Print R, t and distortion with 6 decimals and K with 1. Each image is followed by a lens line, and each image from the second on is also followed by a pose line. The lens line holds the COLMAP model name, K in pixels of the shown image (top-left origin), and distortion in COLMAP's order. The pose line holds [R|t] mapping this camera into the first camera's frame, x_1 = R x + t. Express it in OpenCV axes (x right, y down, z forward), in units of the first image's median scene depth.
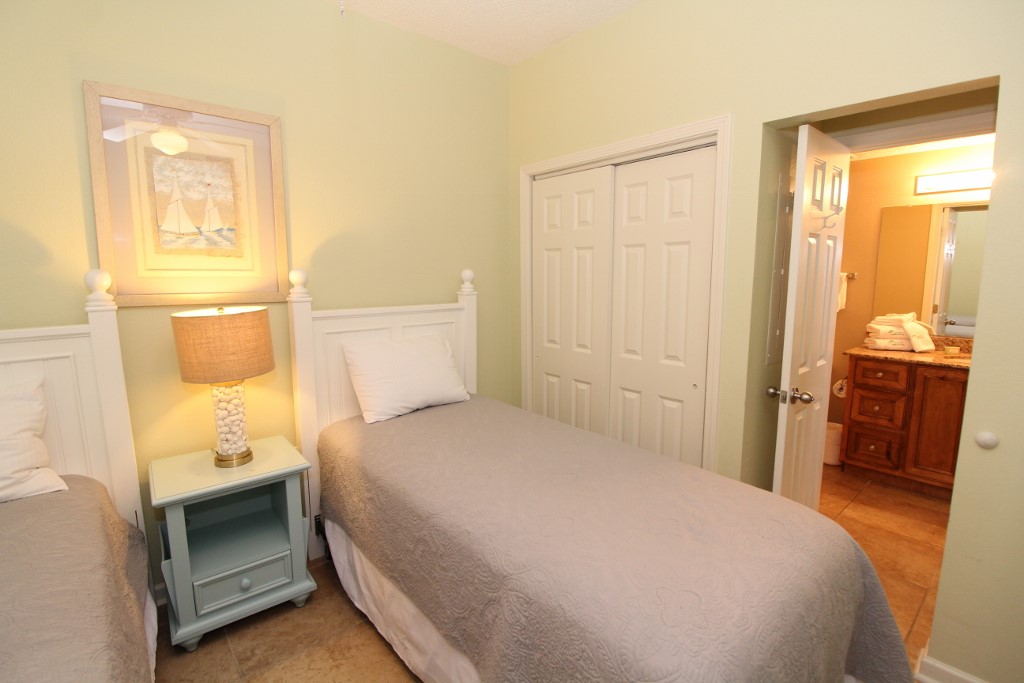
lens RADIAL K [[469.9, 0, 512.0], [0, 469.9, 341.5], [0, 0, 1]] dist [0.002904, -0.015414]
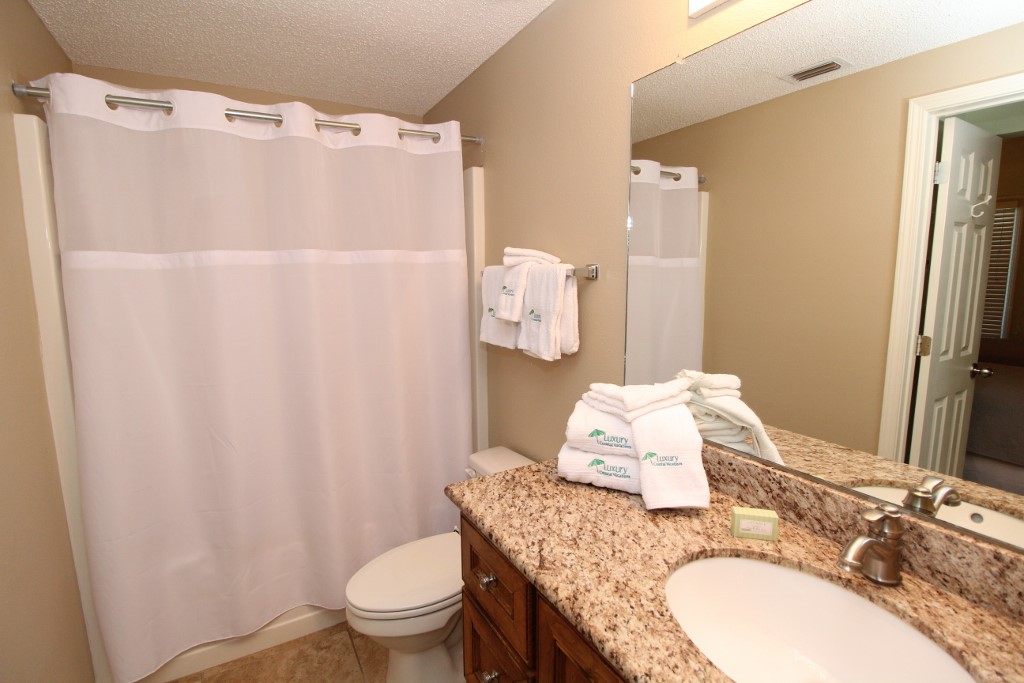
lens RADIAL K [[474.0, 0, 512.0], [0, 474.0, 341.5], [0, 0, 1]] dist [0.005380, -0.014203]
pose [[0.984992, 0.029475, -0.170064, 1.399066], [-0.030629, 0.999522, -0.004162, -0.146837], [0.169860, 0.009308, 0.985424, 1.126735]]
